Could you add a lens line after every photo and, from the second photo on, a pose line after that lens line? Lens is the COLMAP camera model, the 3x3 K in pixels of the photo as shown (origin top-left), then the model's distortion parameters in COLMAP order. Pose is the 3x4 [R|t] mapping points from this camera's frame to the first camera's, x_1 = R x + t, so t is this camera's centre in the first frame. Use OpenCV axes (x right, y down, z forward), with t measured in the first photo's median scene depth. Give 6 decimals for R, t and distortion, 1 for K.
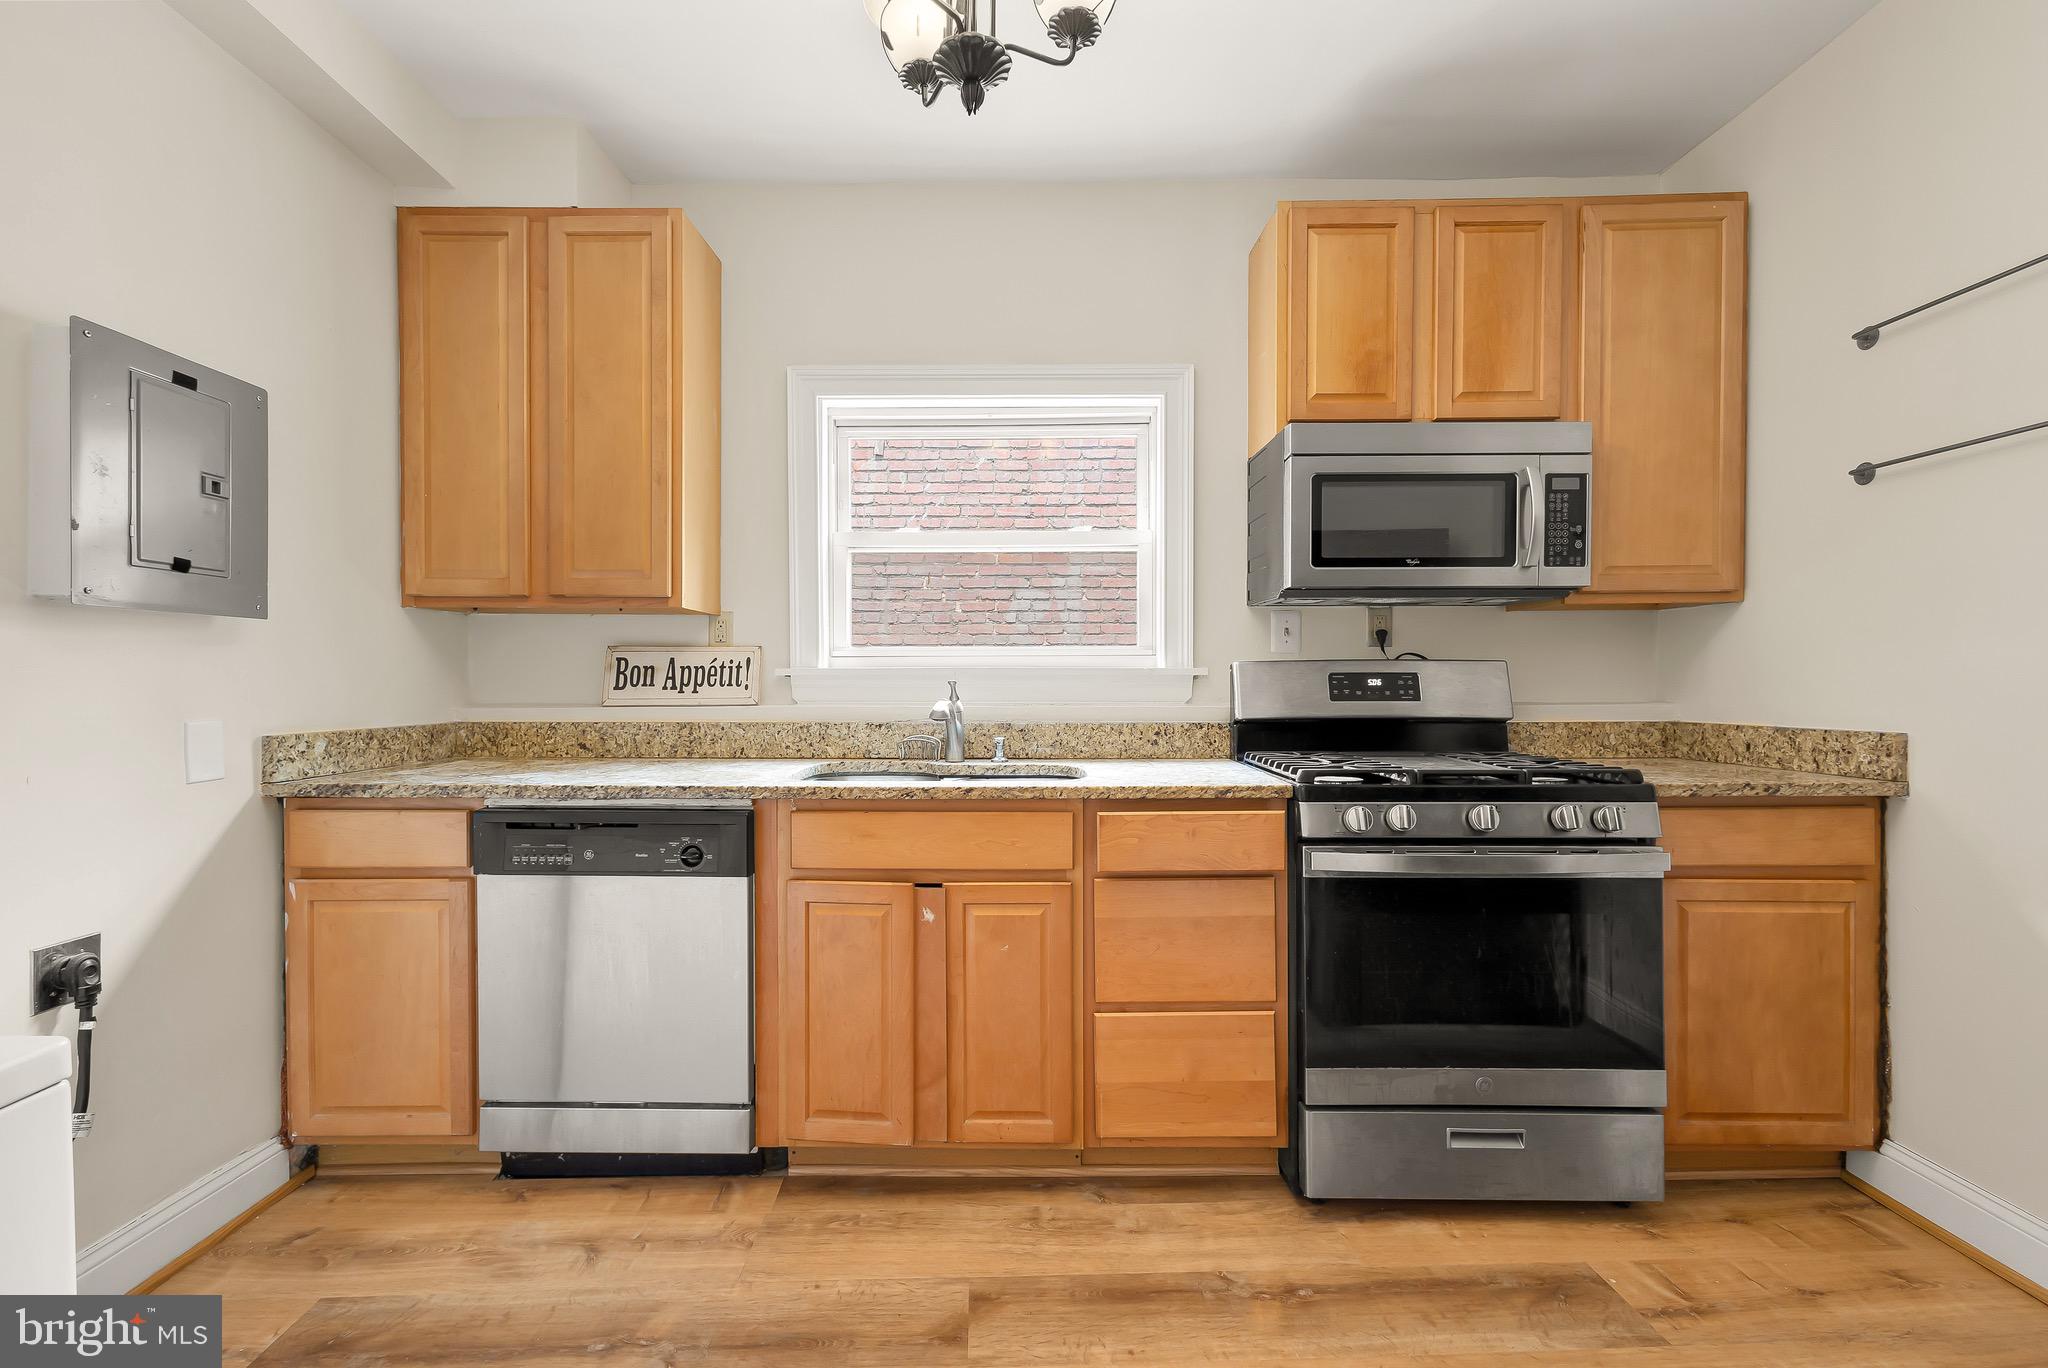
lens RADIAL K [[868.4, 0, 1011.2], [0, 868.4, 685.5], [0, 0, 1]] dist [0.002453, 0.000016]
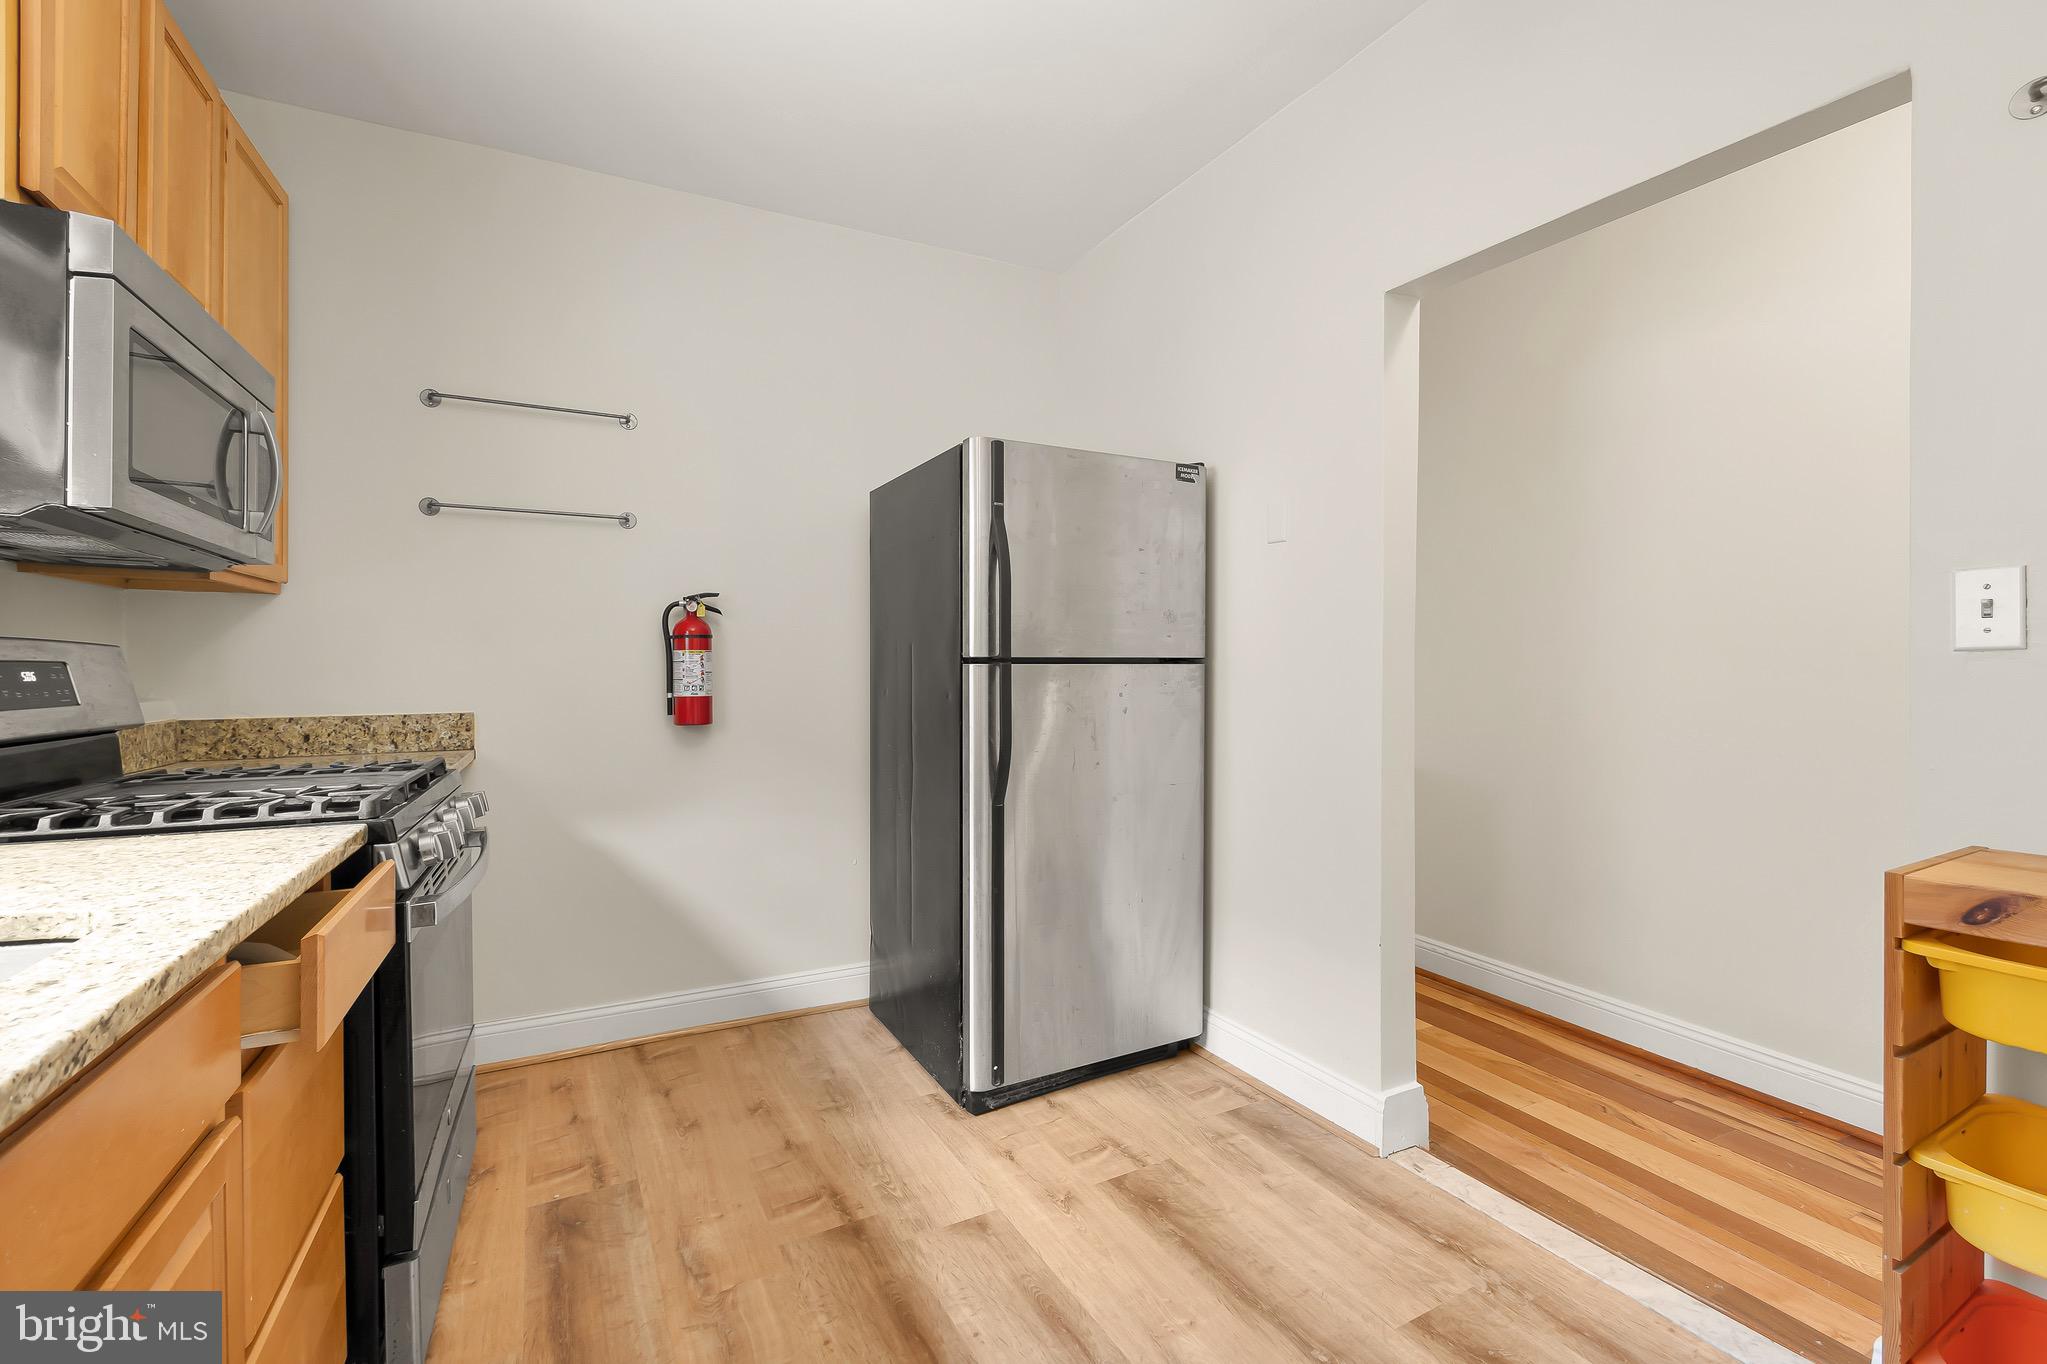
lens RADIAL K [[868.0, 0, 1021.0], [0, 868.0, 674.4], [0, 0, 1]] dist [0.002453, 0.000016]
pose [[-0.455718, 0.000264, 0.890124, -0.502787], [0.007824, 0.999963, 0.003709, -0.001800], [-0.890090, 0.008654, -0.455703, 0.806760]]
